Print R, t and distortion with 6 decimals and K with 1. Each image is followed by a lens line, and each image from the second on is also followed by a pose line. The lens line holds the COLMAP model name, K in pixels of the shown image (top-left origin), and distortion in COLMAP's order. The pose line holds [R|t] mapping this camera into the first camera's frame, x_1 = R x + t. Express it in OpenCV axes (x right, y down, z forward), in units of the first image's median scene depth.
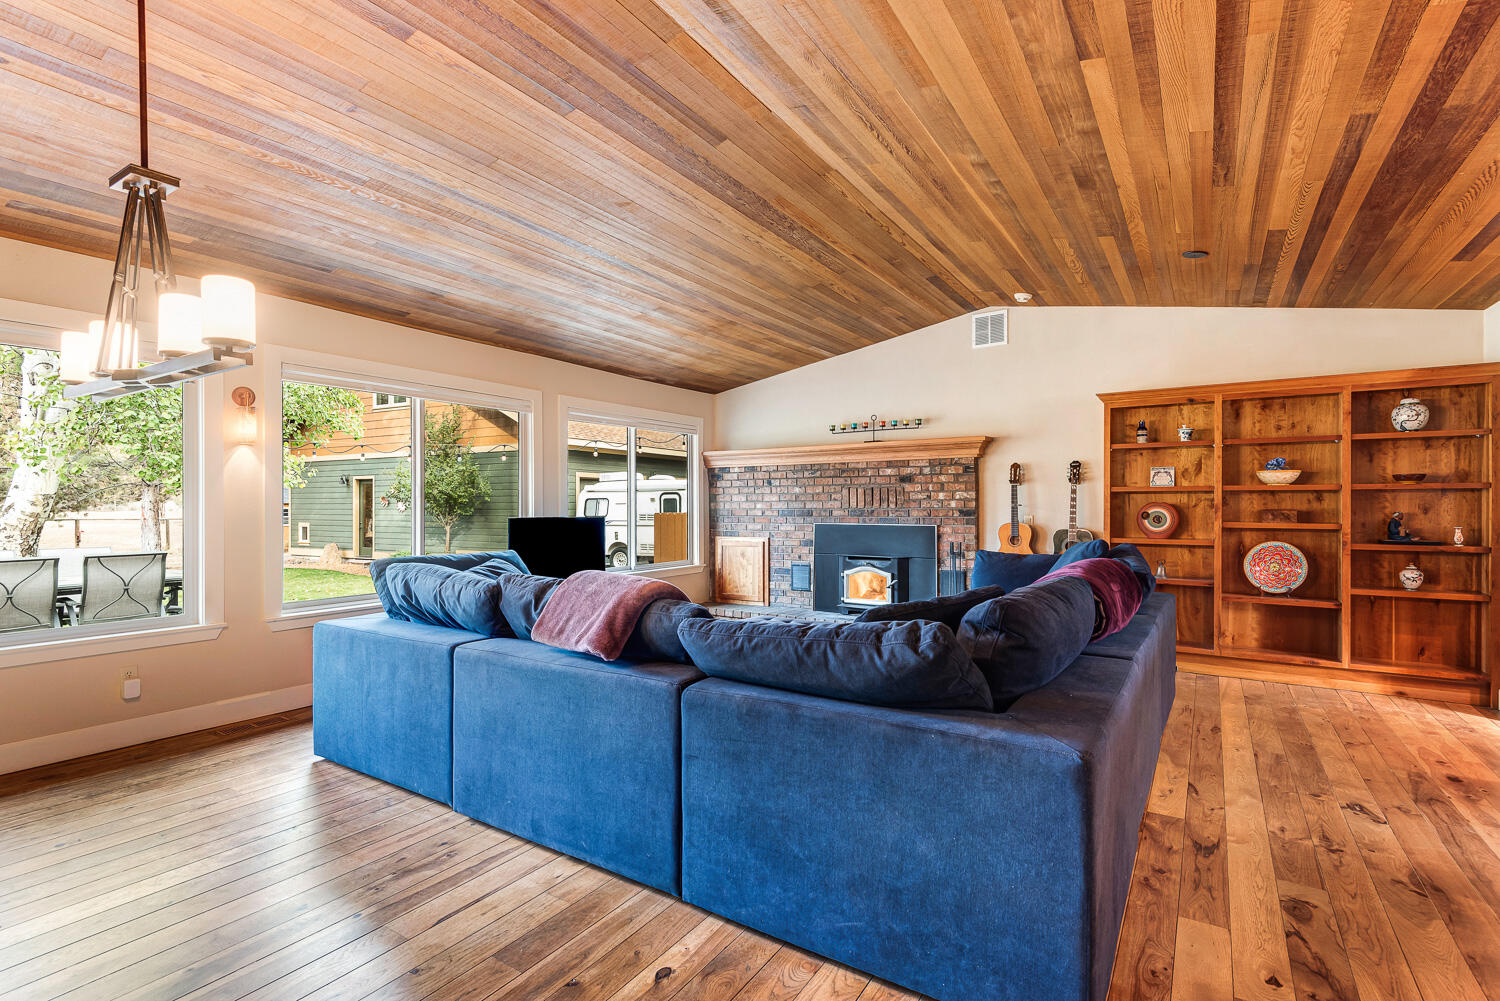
lens RADIAL K [[705.1, 0, 750.0], [0, 705.1, 500.5], [0, 0, 1]] dist [0.032243, -0.018242]
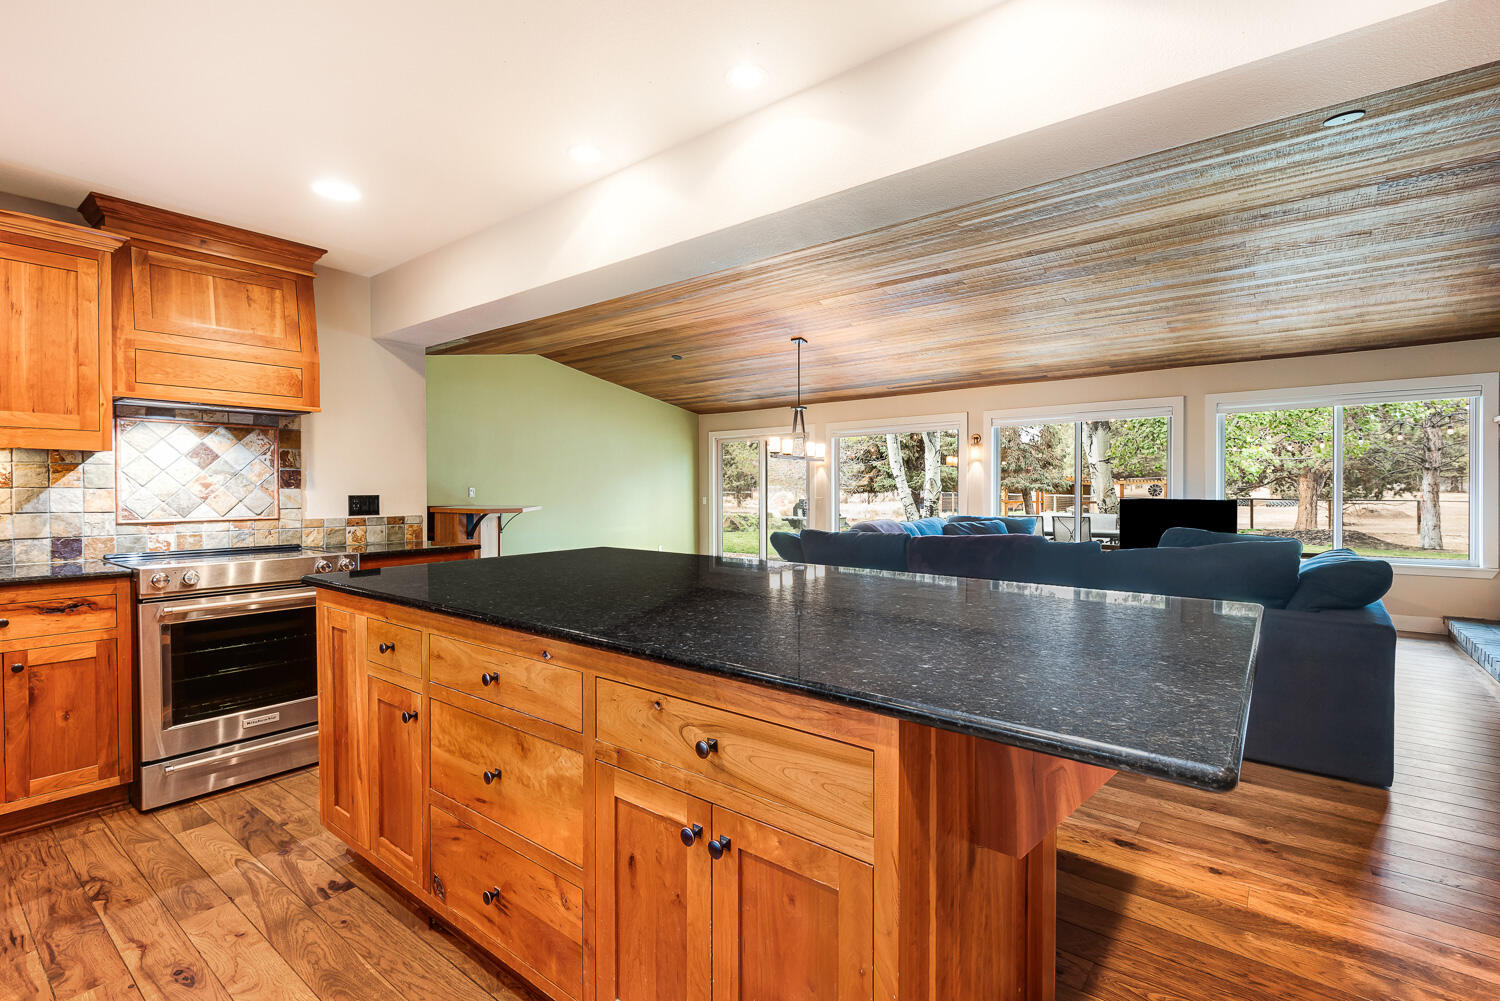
lens RADIAL K [[705.1, 0, 750.0], [0, 705.1, 500.5], [0, 0, 1]] dist [0.032243, -0.018242]
pose [[-0.109434, 0.014232, -0.993892, 1.270237], [0.012296, 0.999840, 0.012964, 0.002303], [0.993918, -0.010802, -0.109591, 0.485093]]
